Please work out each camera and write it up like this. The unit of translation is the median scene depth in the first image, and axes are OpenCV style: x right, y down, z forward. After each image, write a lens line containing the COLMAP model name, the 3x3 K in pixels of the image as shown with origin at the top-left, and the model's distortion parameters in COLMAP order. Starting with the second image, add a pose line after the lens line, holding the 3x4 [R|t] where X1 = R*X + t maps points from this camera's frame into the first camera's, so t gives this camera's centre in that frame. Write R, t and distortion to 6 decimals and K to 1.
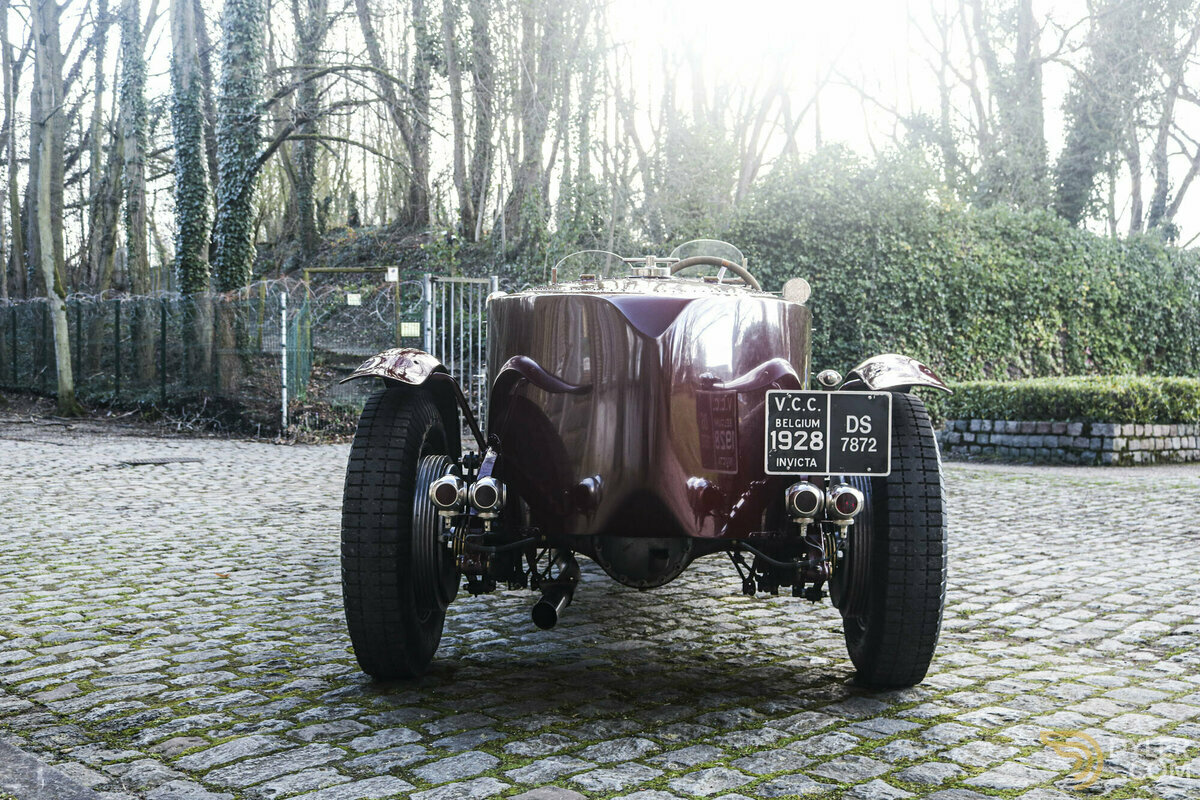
lens RADIAL K [[1309.4, 0, 599.1], [0, 1309.4, 434.5], [0, 0, 1]] dist [-0.118210, 0.115700]
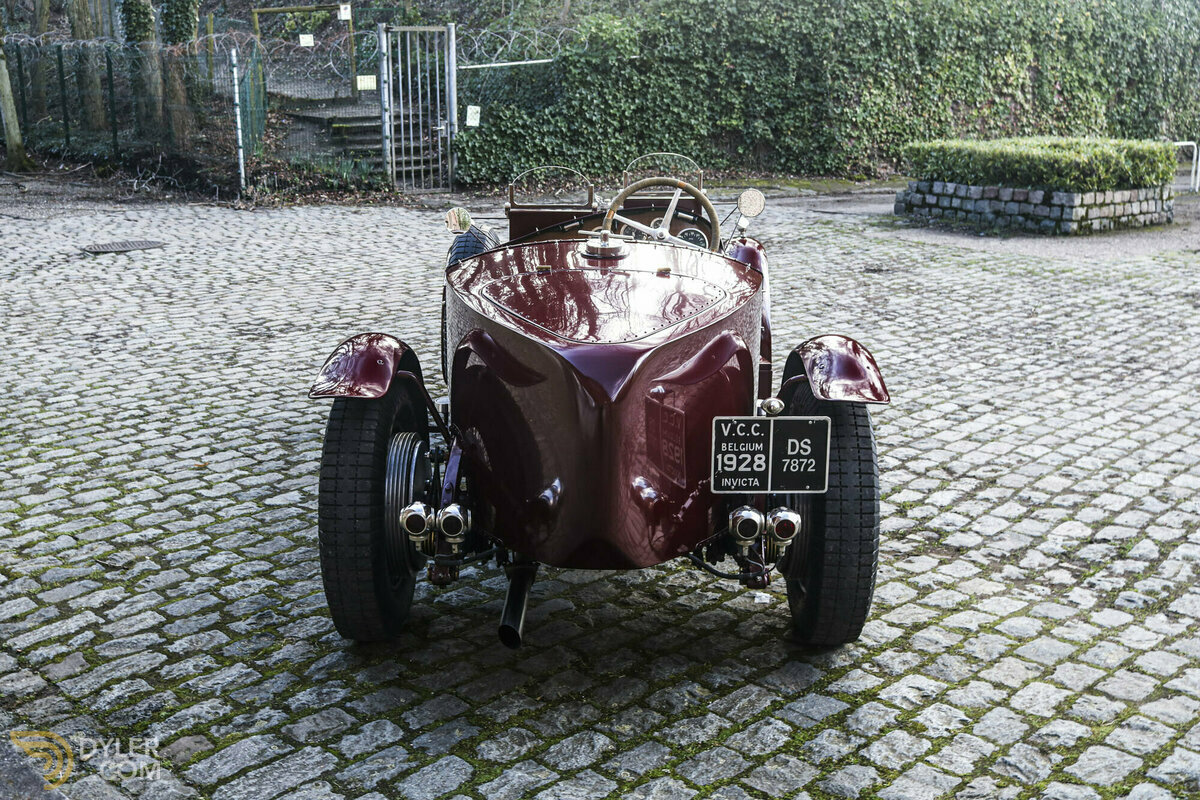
lens RADIAL K [[1309.4, 0, 599.1], [0, 1309.4, 434.5], [0, 0, 1]] dist [-0.118210, 0.115700]
pose [[0.999590, -0.014869, 0.024476, 0.006004], [0.008813, 0.972888, 0.231110, -0.178141], [-0.027249, -0.230799, 0.972620, -0.023687]]
